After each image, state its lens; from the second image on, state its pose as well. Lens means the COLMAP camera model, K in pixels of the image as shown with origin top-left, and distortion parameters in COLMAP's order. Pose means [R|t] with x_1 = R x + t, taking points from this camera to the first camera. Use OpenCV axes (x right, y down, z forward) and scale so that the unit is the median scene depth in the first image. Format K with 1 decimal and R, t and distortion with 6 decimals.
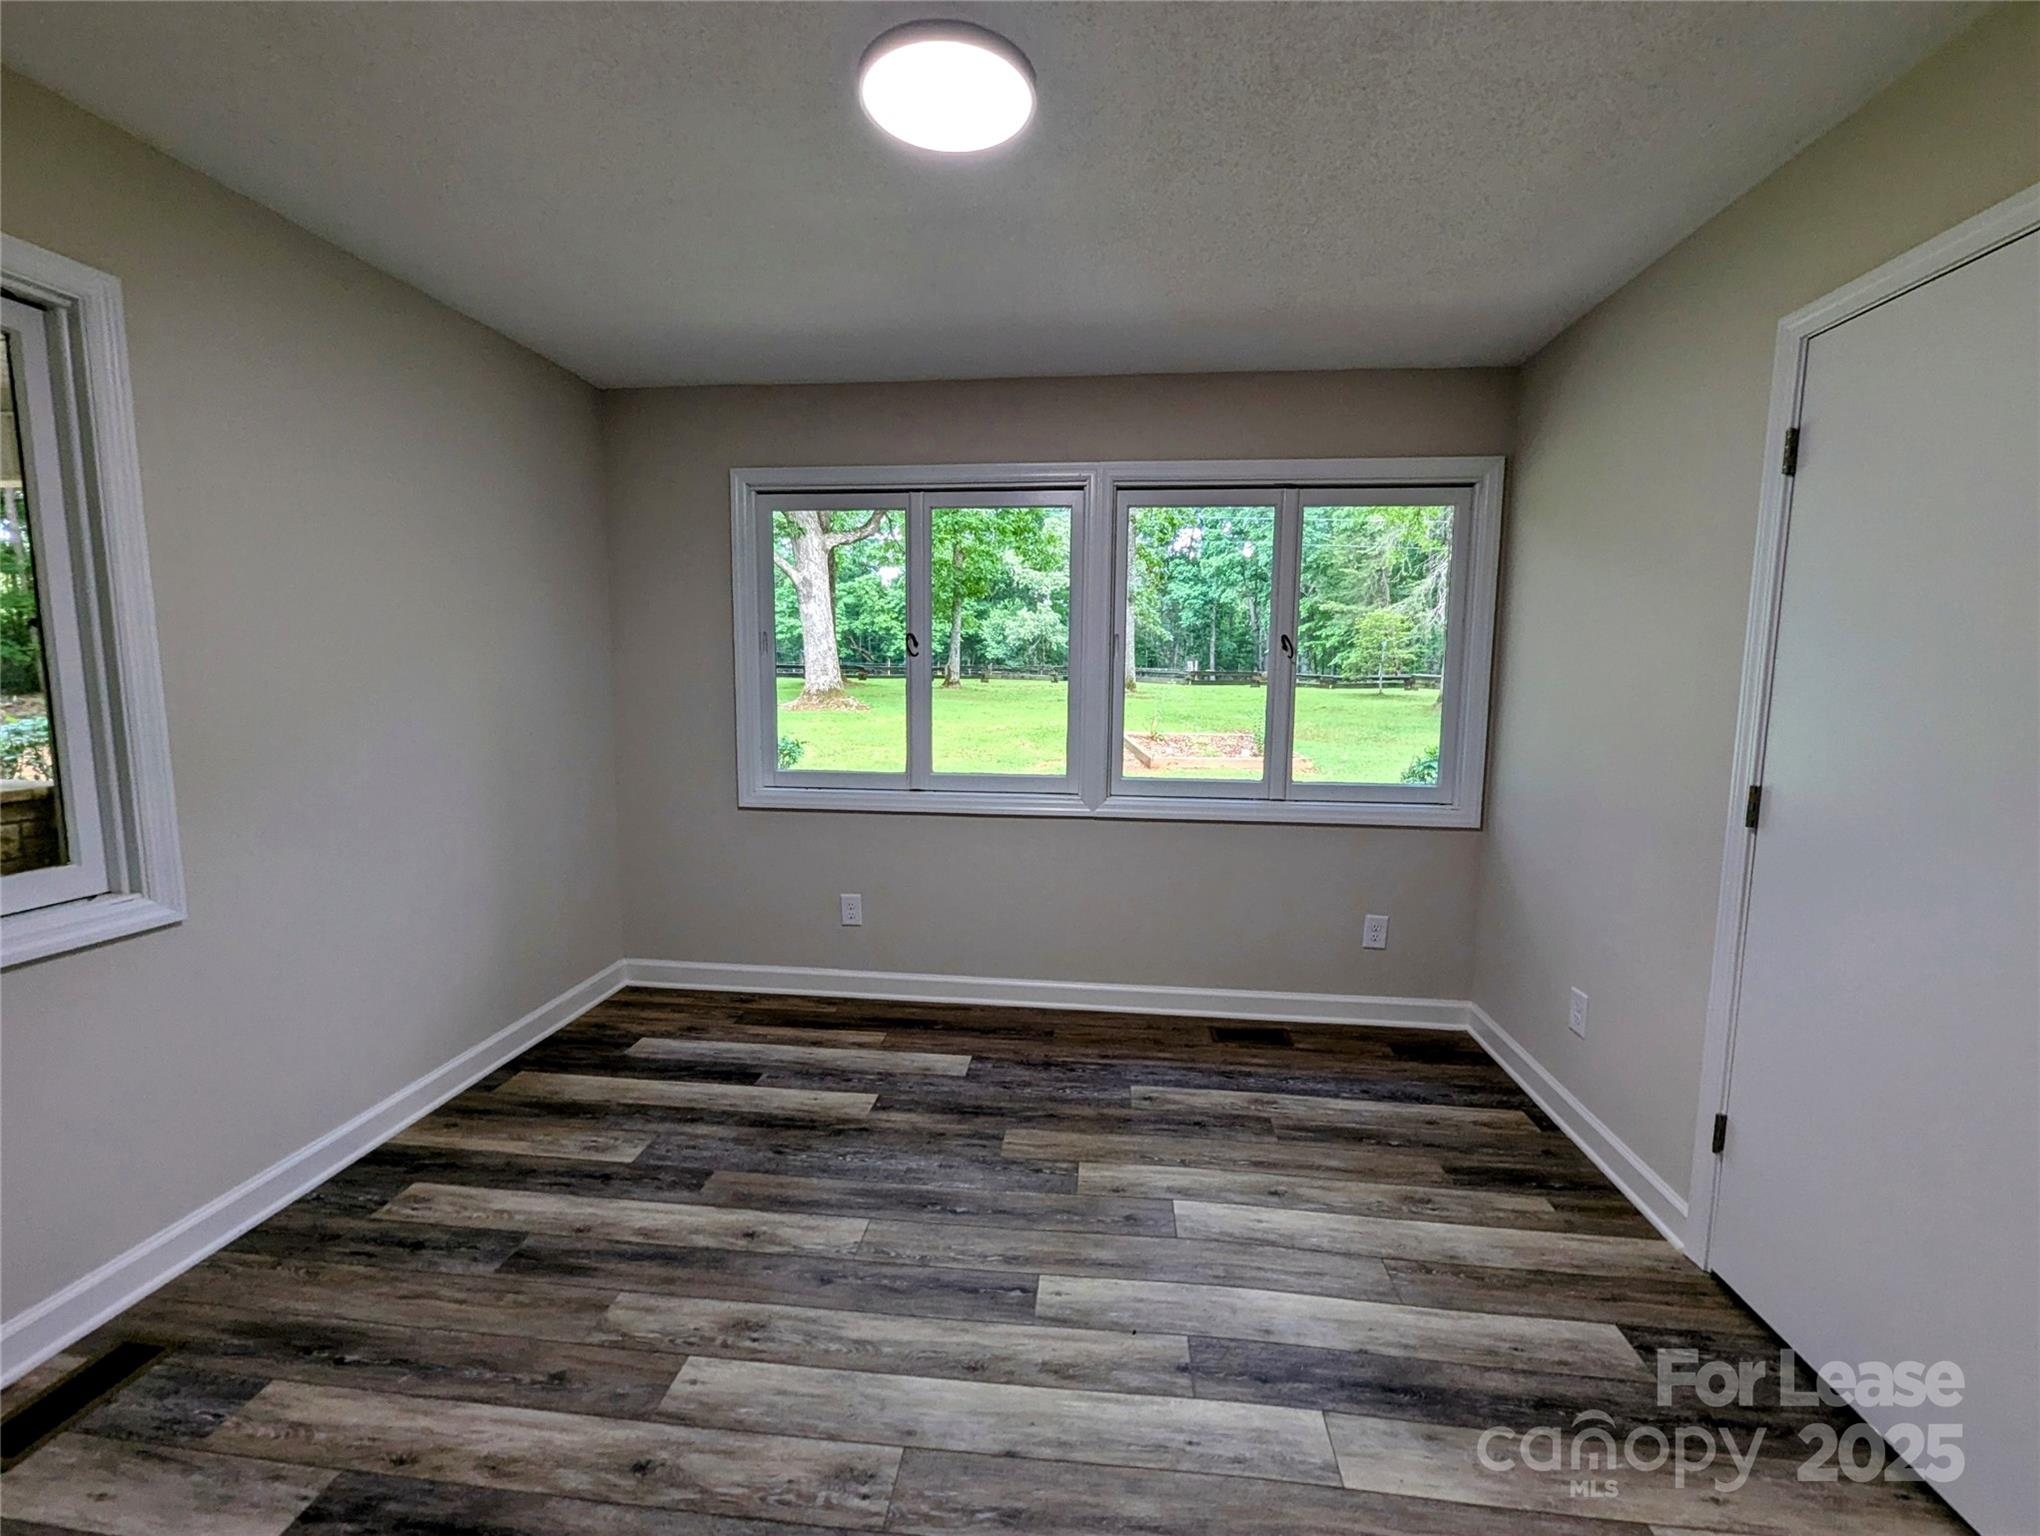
lens RADIAL K [[850.8, 0, 1020.4], [0, 850.8, 785.6], [0, 0, 1]] dist [-0.001481, -0.000820]
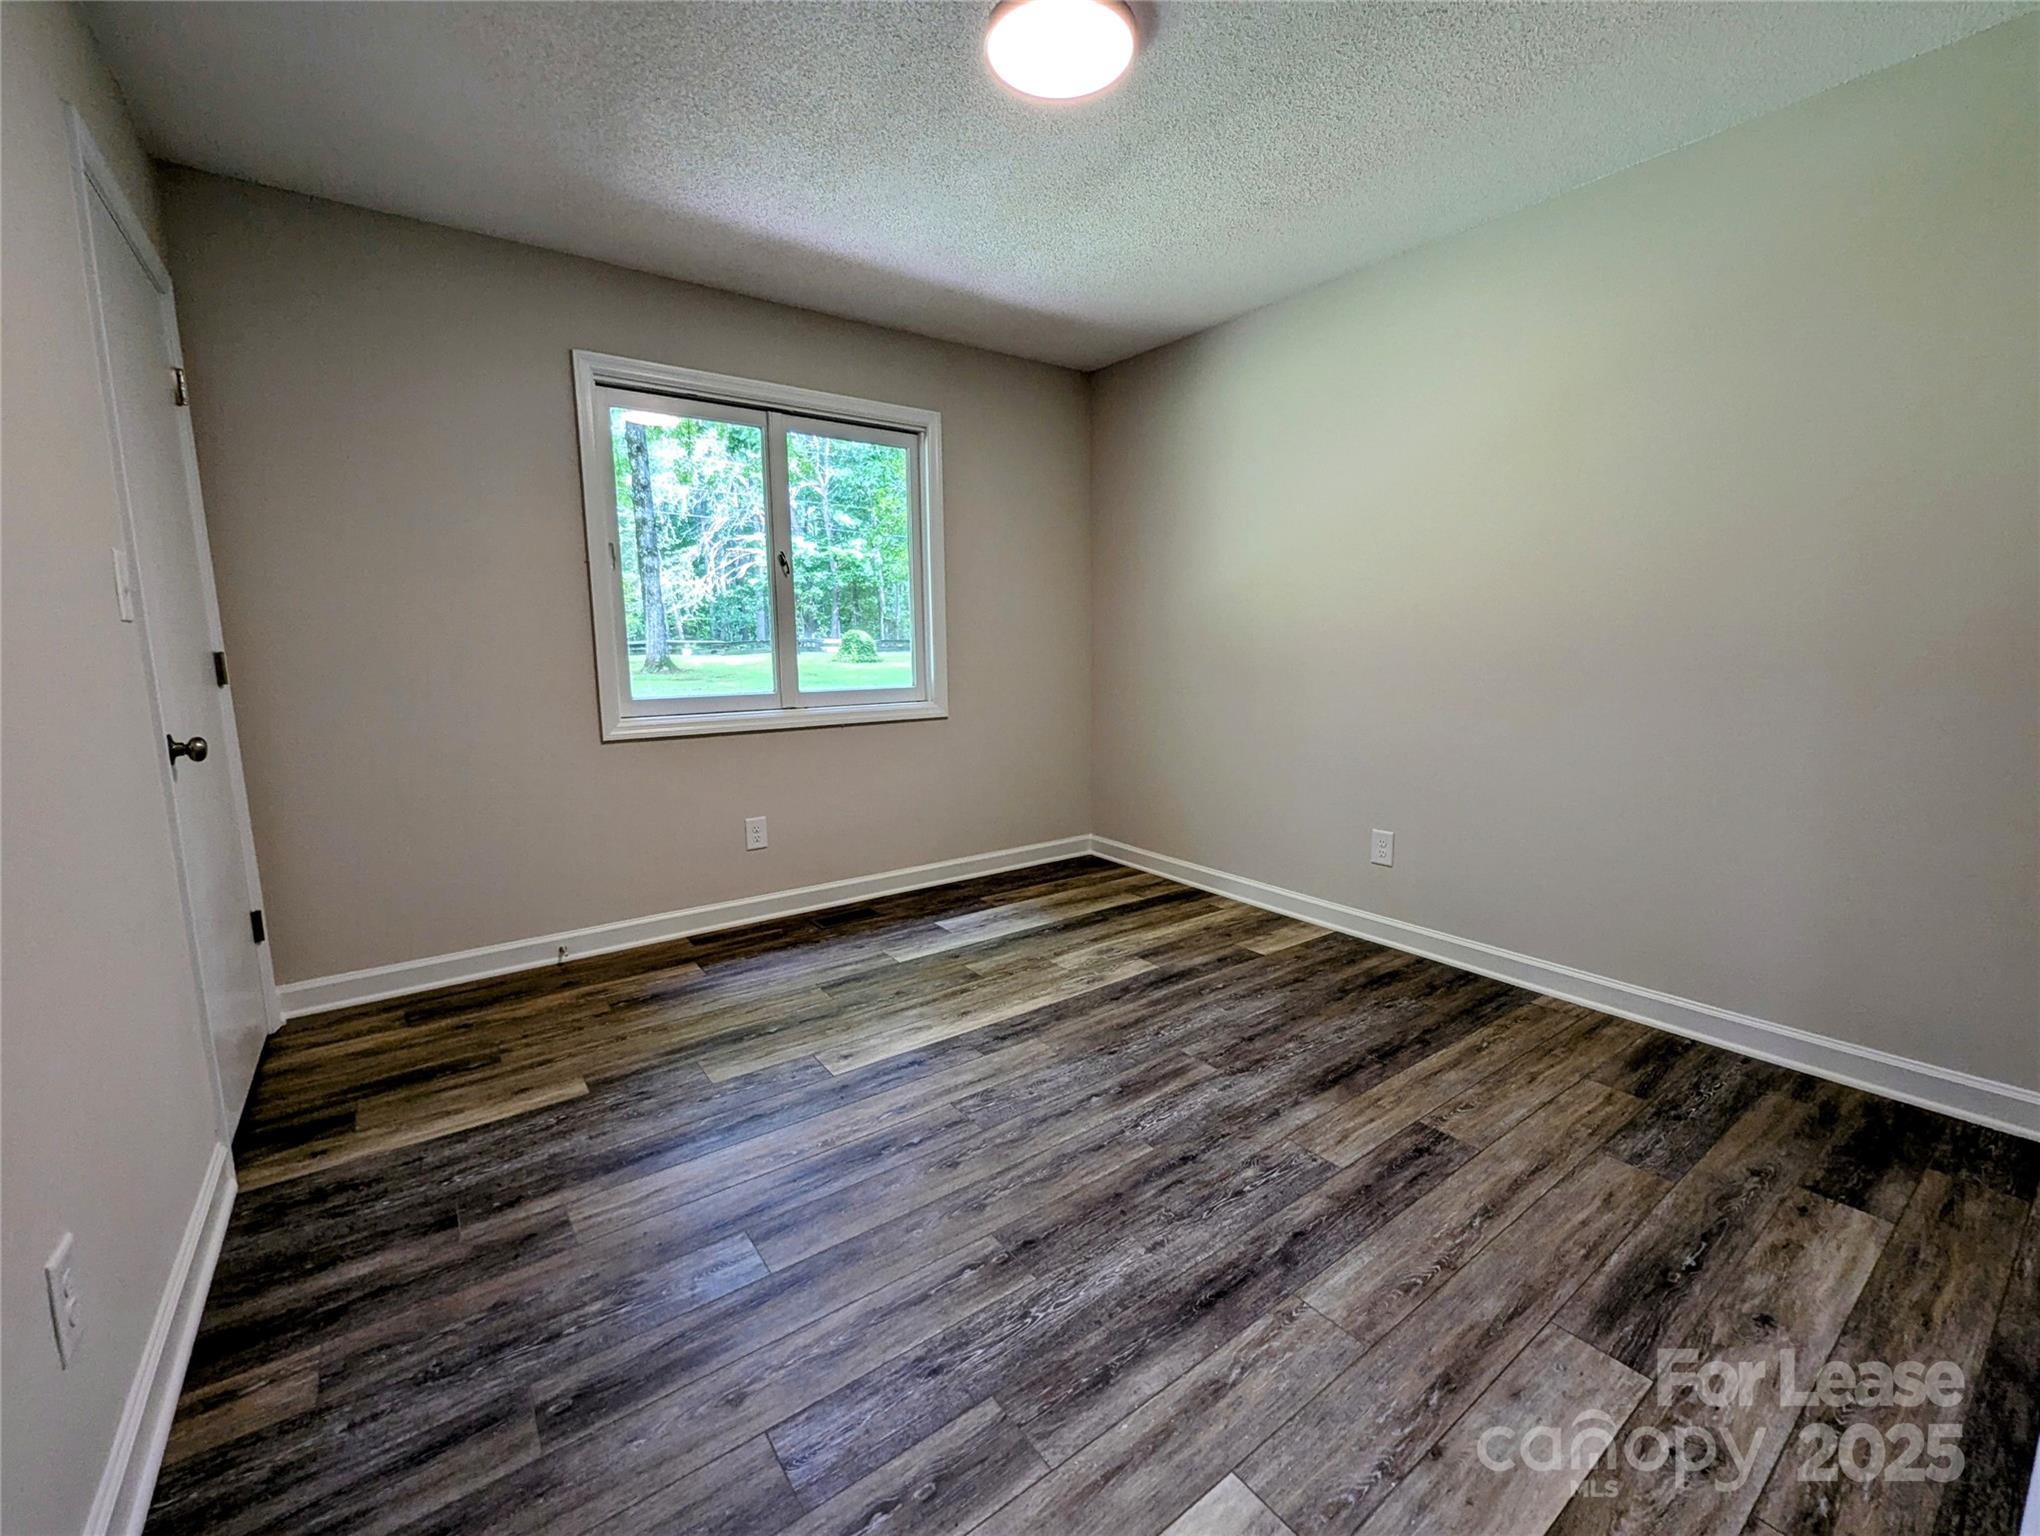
lens RADIAL K [[850.8, 0, 1031.8], [0, 850.8, 754.1], [0, 0, 1]] dist [-0.001481, -0.000820]
pose [[0.728028, -0.112173, 0.676308, -0.587579], [0.069455, 0.993515, 0.090019, -0.012100], [-0.682020, -0.018563, 0.731098, 0.046363]]
